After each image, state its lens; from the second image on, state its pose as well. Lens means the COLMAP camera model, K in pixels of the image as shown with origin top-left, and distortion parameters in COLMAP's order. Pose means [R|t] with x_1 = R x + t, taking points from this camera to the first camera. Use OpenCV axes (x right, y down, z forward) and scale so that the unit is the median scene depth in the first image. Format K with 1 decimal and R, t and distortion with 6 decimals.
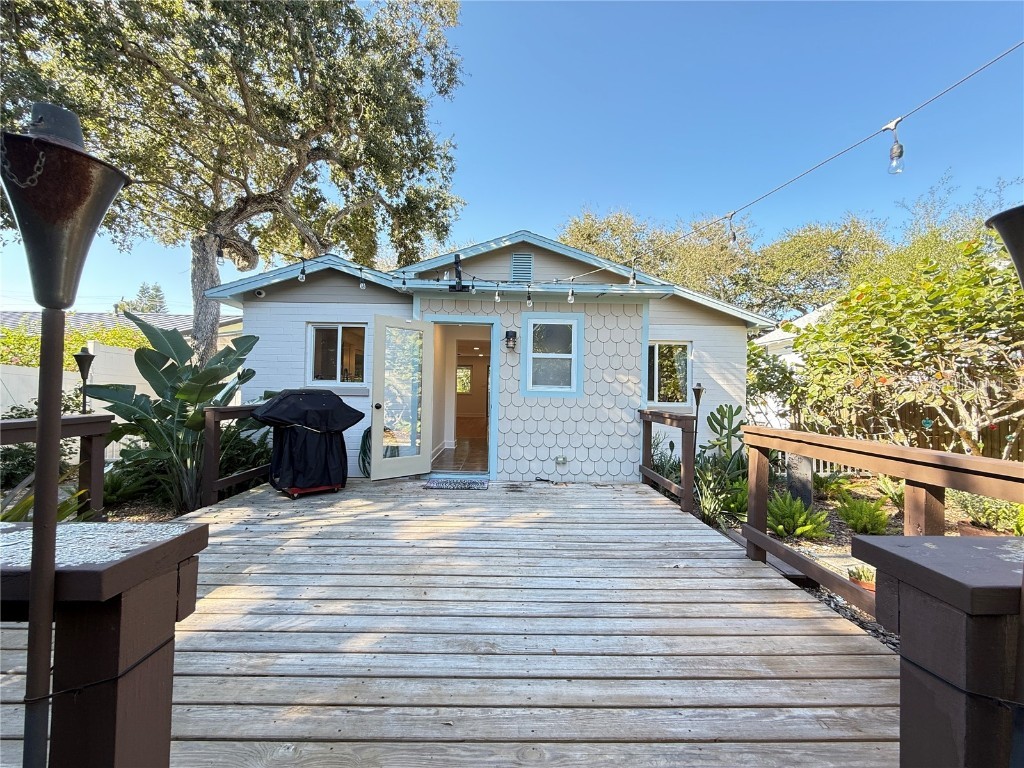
lens RADIAL K [[407.3, 0, 513.8], [0, 407.3, 386.1], [0, 0, 1]] dist [-0.001459, -0.000313]
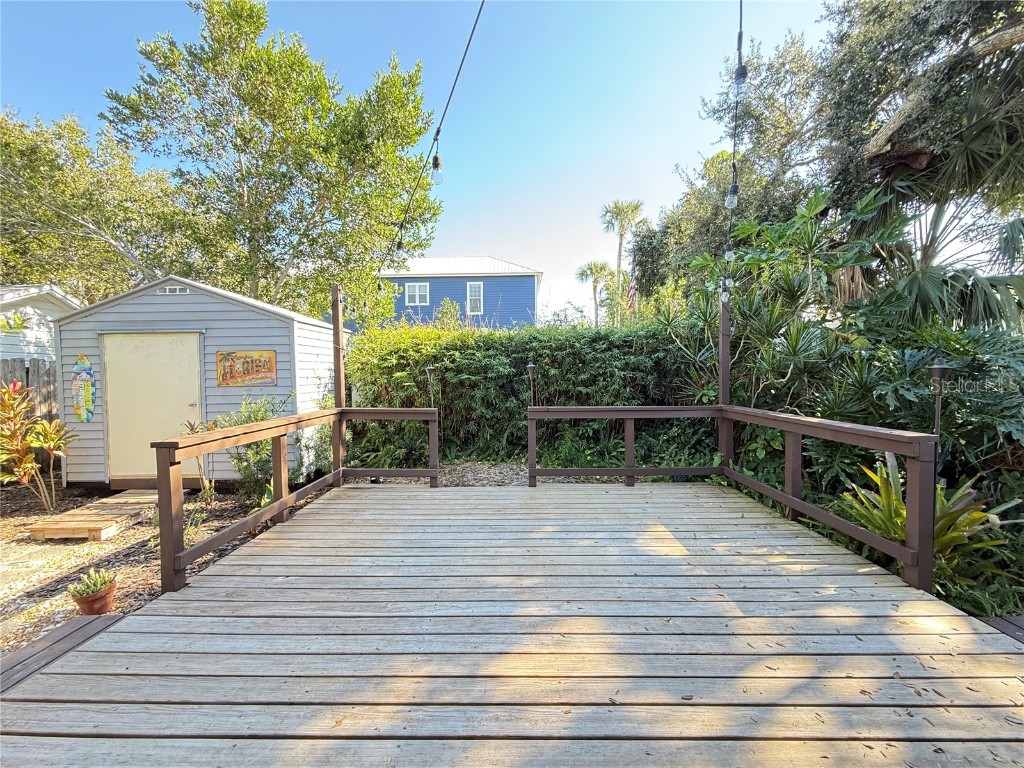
lens RADIAL K [[407.3, 0, 513.8], [0, 407.3, 386.1], [0, 0, 1]] dist [-0.001459, -0.000313]
pose [[-0.999607, -0.009676, 0.026320, -0.200190], [-0.009226, 0.999810, 0.017168, -0.047416], [-0.026481, 0.016918, -0.999506, 2.325801]]
